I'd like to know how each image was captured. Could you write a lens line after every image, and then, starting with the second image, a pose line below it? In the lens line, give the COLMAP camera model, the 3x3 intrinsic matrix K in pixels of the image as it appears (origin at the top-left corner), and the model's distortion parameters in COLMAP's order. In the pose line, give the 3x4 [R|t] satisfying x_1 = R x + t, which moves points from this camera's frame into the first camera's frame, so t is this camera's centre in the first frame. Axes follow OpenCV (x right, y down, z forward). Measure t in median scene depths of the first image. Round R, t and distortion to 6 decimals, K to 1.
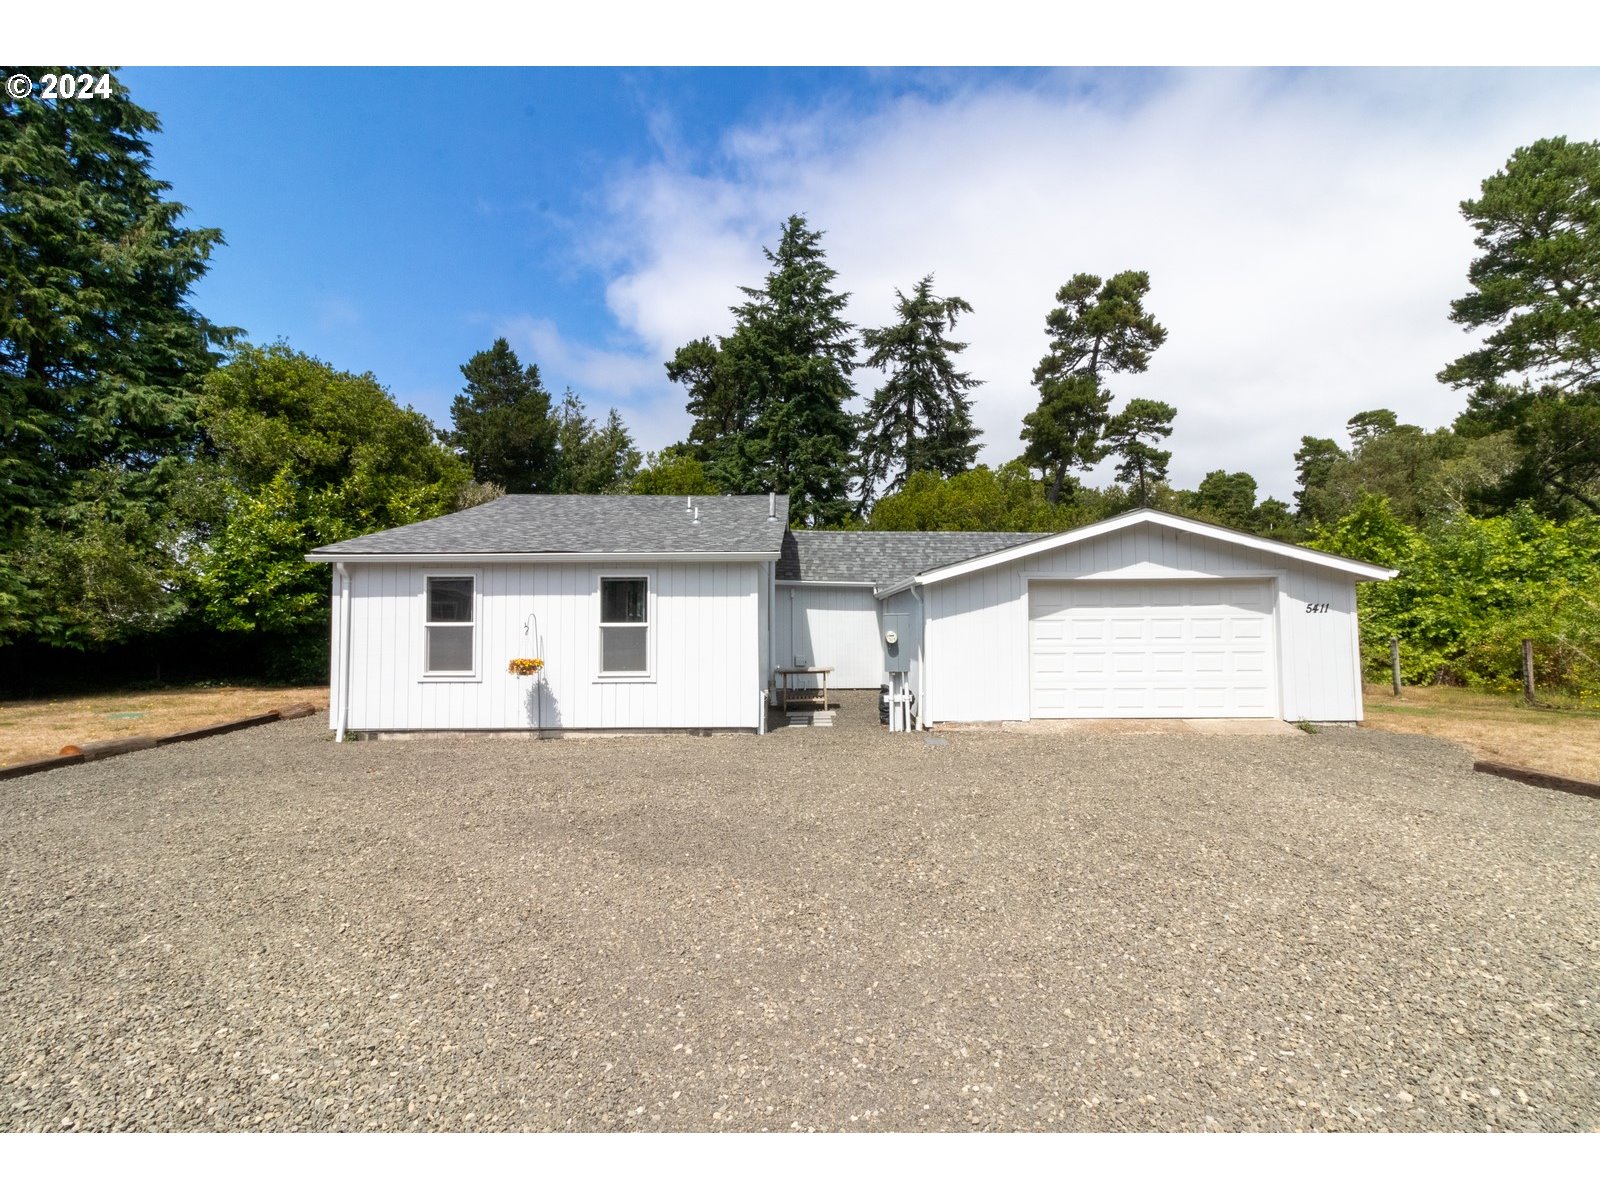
lens RADIAL K [[729.9, 0, 801.2], [0, 729.9, 588.7], [0, 0, 1]] dist [0.005128, -0.000863]
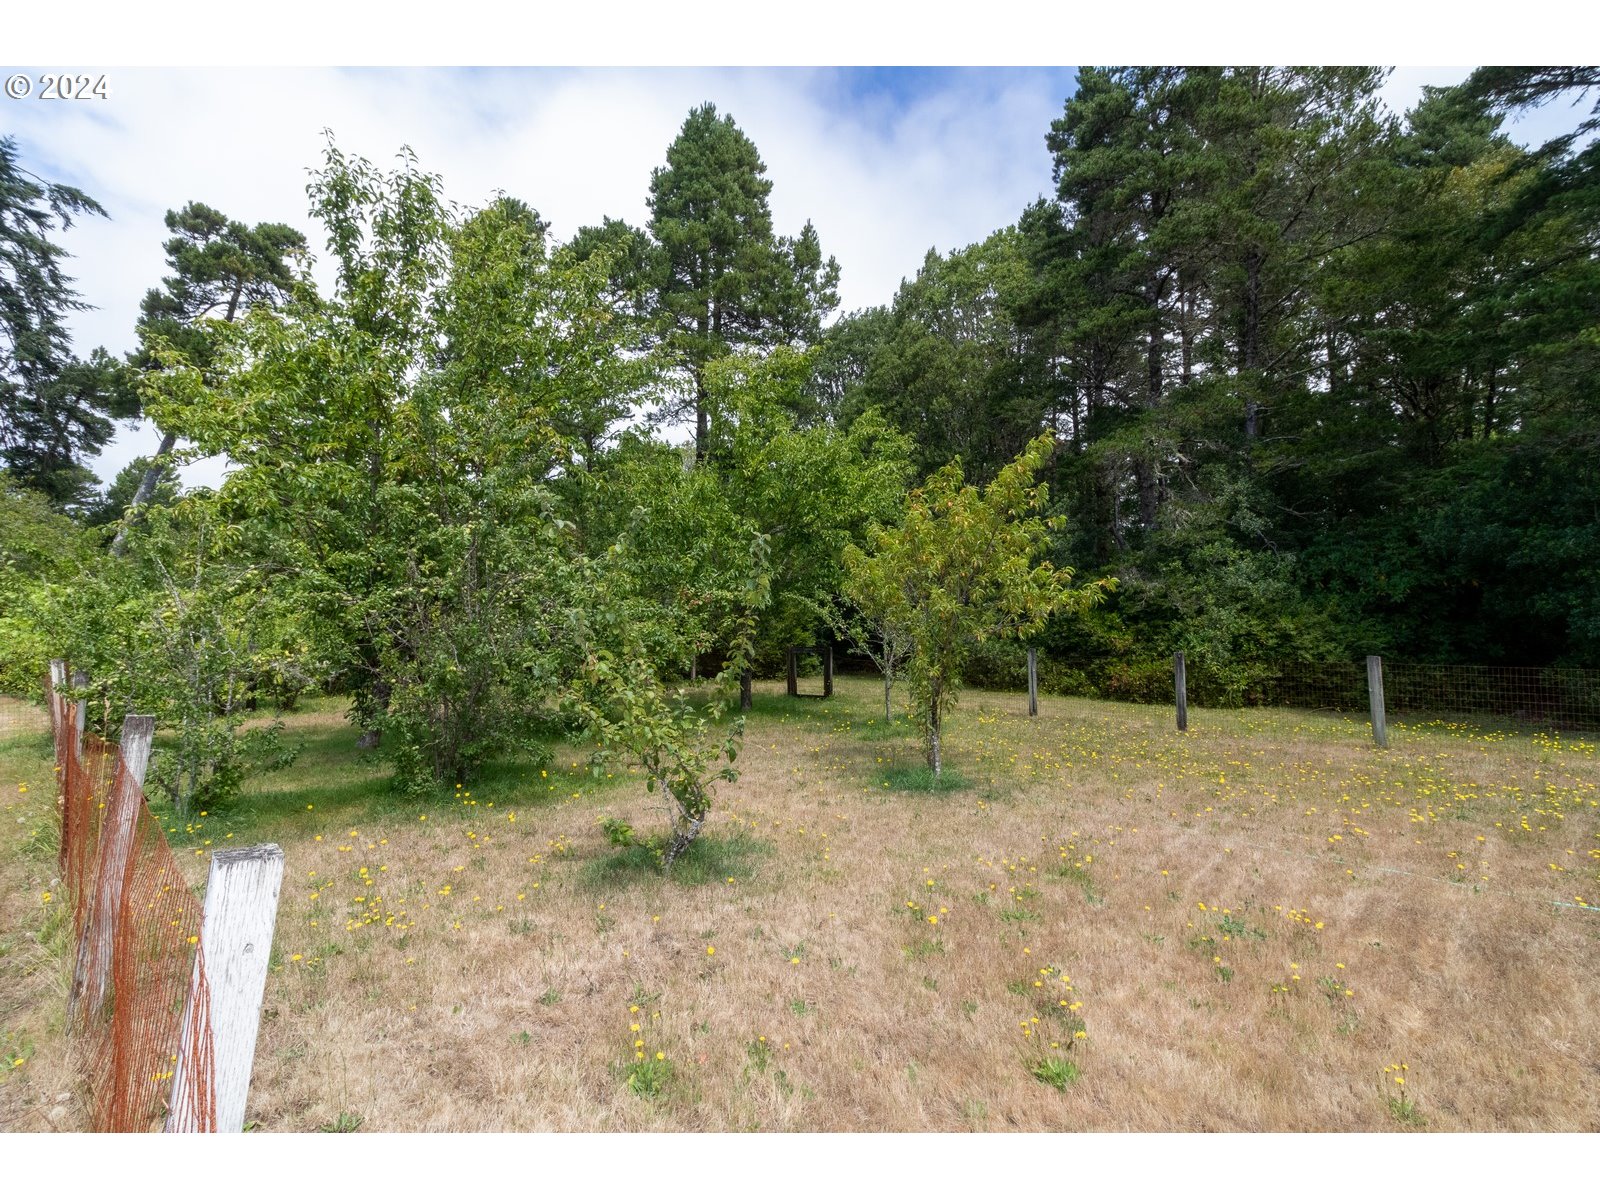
lens RADIAL K [[729.9, 0, 801.2], [0, 729.9, 588.7], [0, 0, 1]] dist [0.005128, -0.000863]
pose [[0.750493, 0.048789, 0.659075, 0.614004], [-0.046161, 0.998705, -0.021367, -0.015065], [-0.659264, -0.014388, 0.751774, -0.129405]]
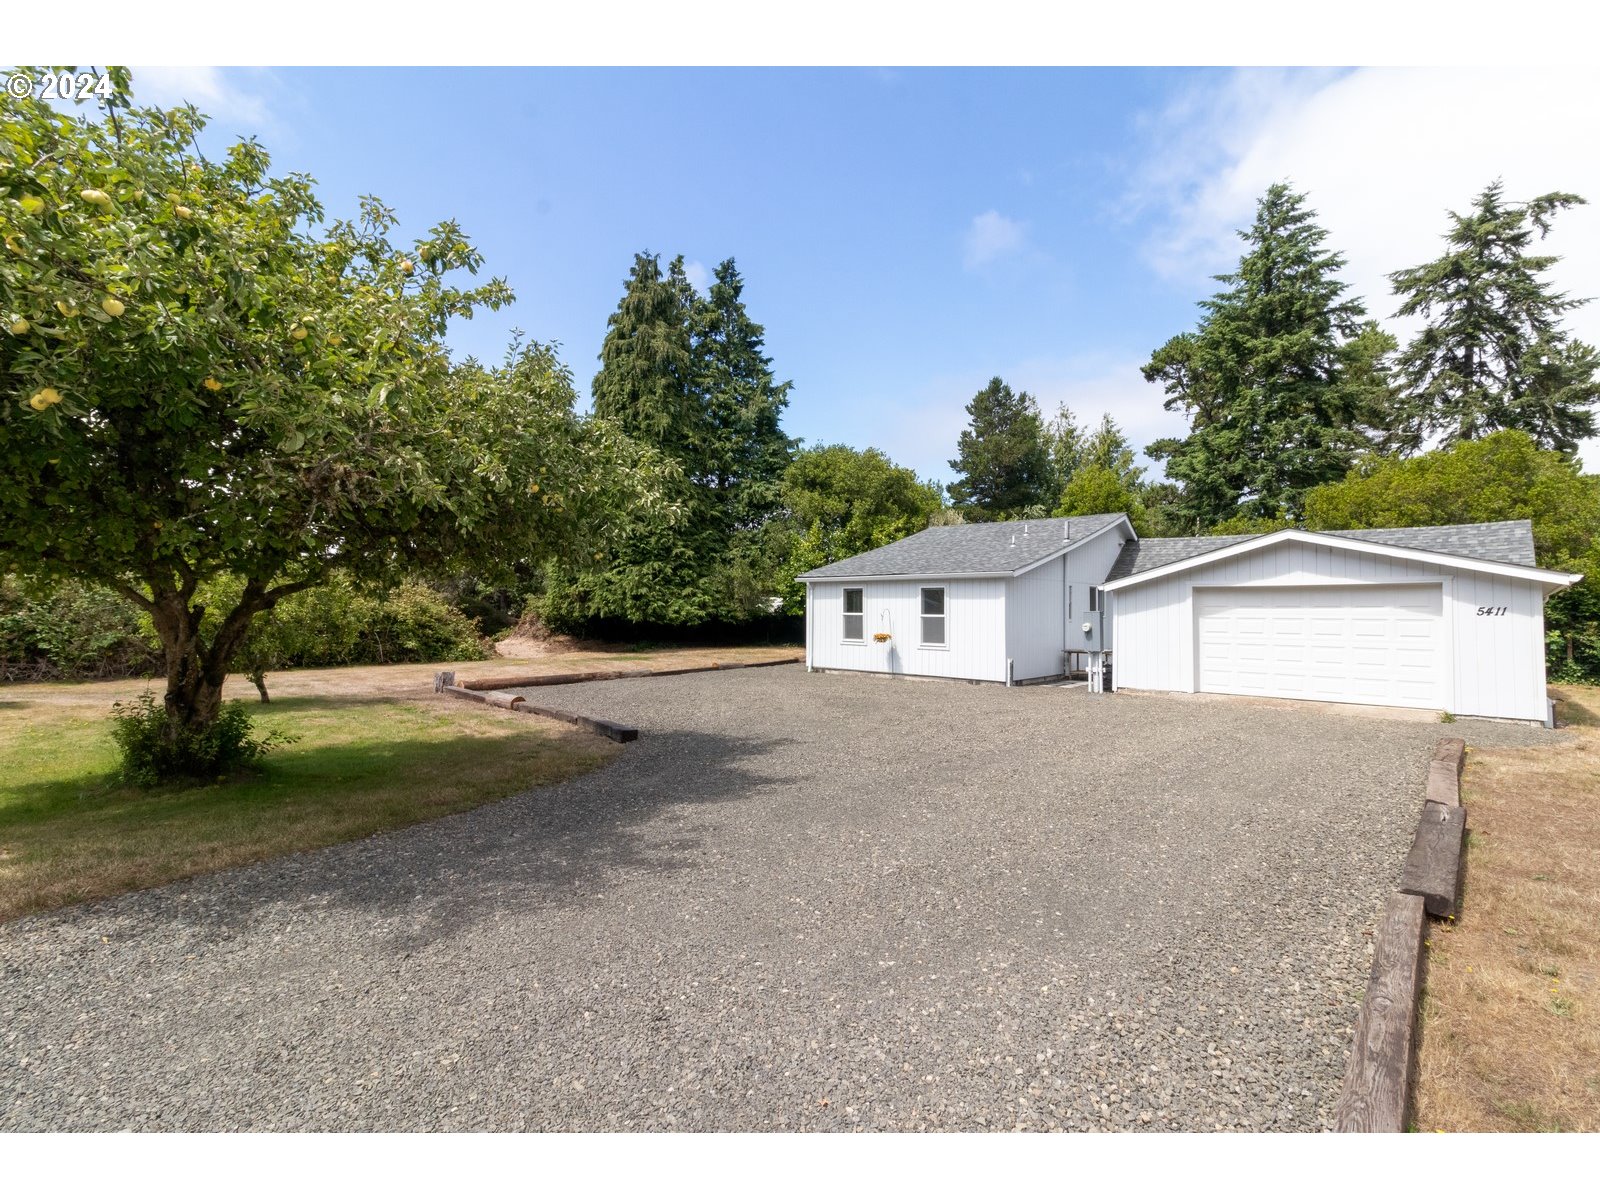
lens RADIAL K [[729.9, 0, 801.2], [0, 729.9, 588.7], [0, 0, 1]] dist [0.005128, -0.000863]
pose [[0.733265, -0.008343, -0.679892, 0.321717], [0.019218, 0.999780, 0.008458, -0.015776], [0.679671, -0.019268, 0.733264, -0.212225]]
